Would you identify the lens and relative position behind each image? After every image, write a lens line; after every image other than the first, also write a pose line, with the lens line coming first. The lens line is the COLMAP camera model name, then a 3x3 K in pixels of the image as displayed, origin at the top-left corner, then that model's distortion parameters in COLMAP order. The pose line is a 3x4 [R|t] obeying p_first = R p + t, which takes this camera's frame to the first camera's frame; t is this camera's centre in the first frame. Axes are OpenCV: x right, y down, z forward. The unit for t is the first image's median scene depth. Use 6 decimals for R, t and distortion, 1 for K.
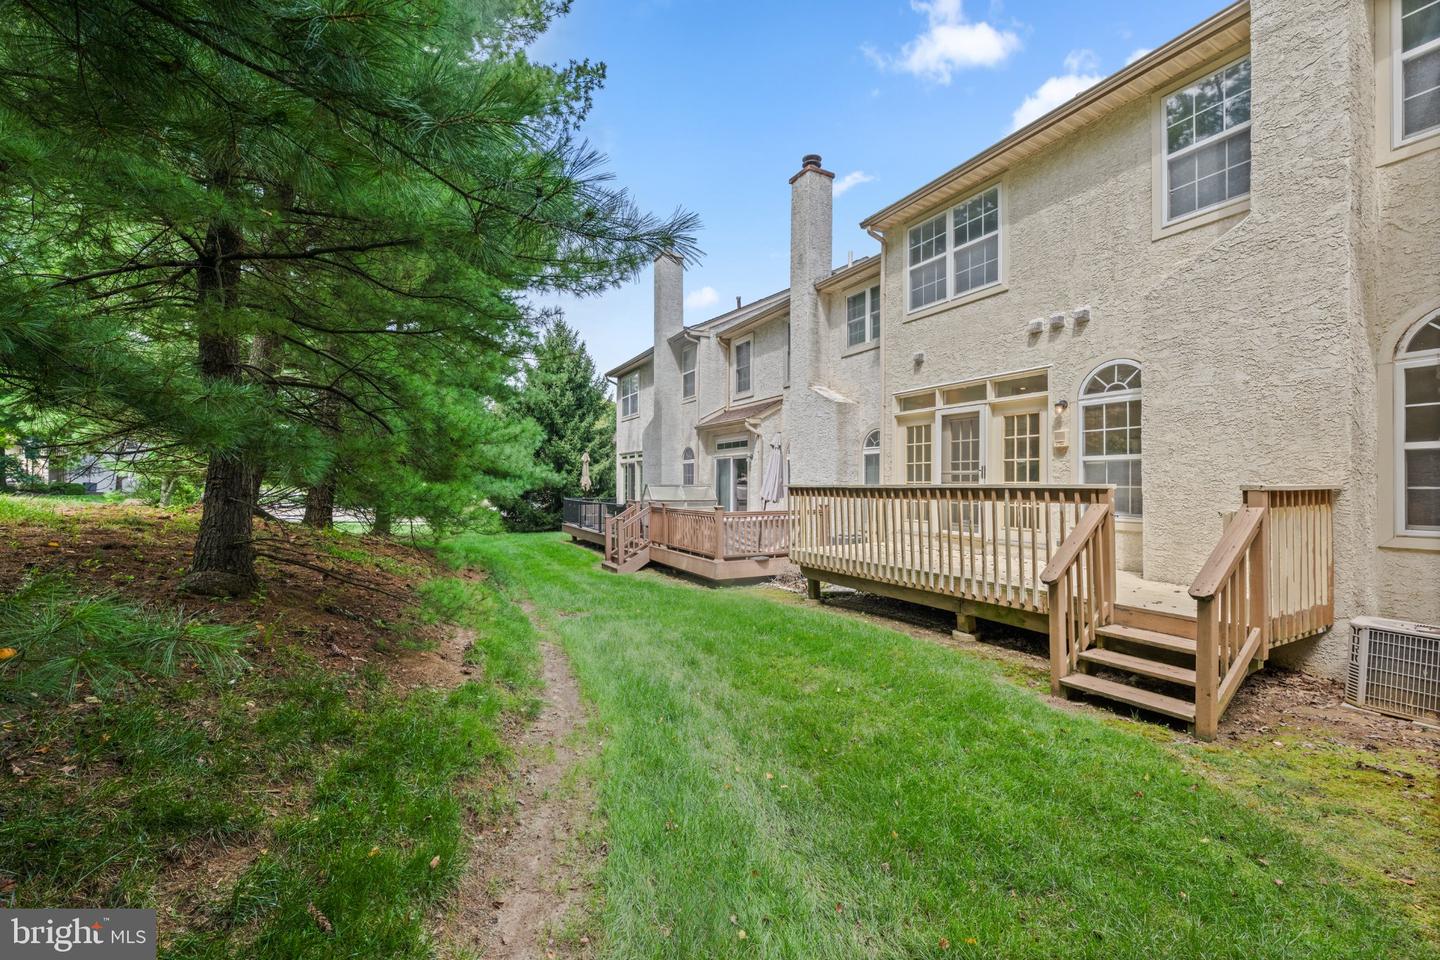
lens RADIAL K [[588.2, 0, 718.8], [0, 588.2, 482.7], [0, 0, 1]] dist [-0.003727, -0.000075]
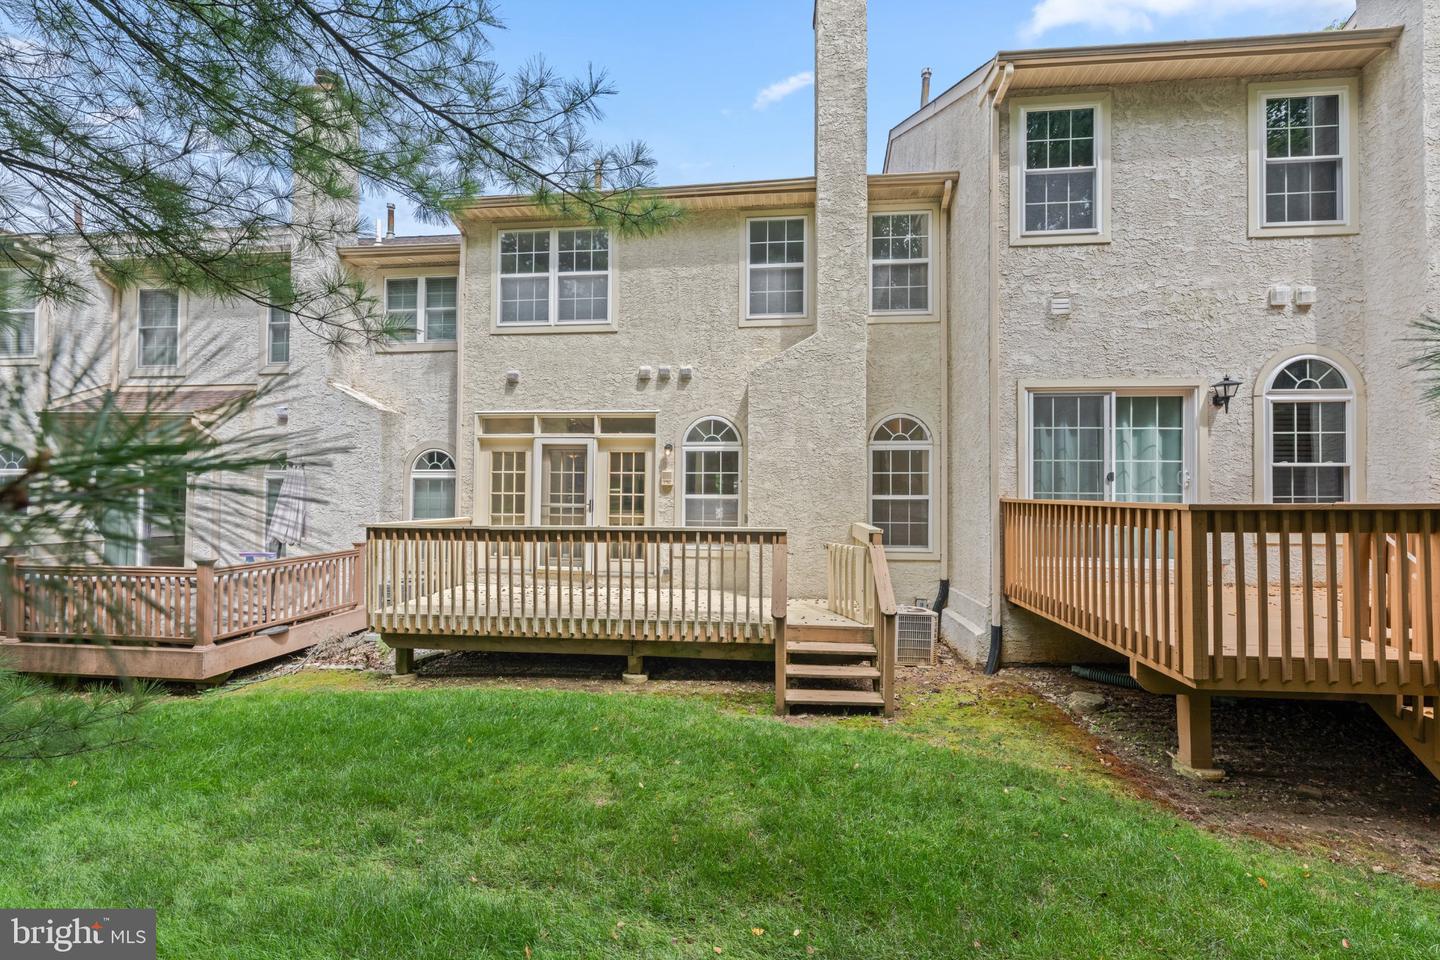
lens RADIAL K [[588.2, 0, 718.8], [0, 588.2, 482.7], [0, 0, 1]] dist [-0.003727, -0.000075]
pose [[0.553375, 0.021283, 0.832660, -0.284021], [-0.009765, 0.999771, -0.019064, -0.042911], [-0.832875, 0.002419, 0.553456, 0.280096]]
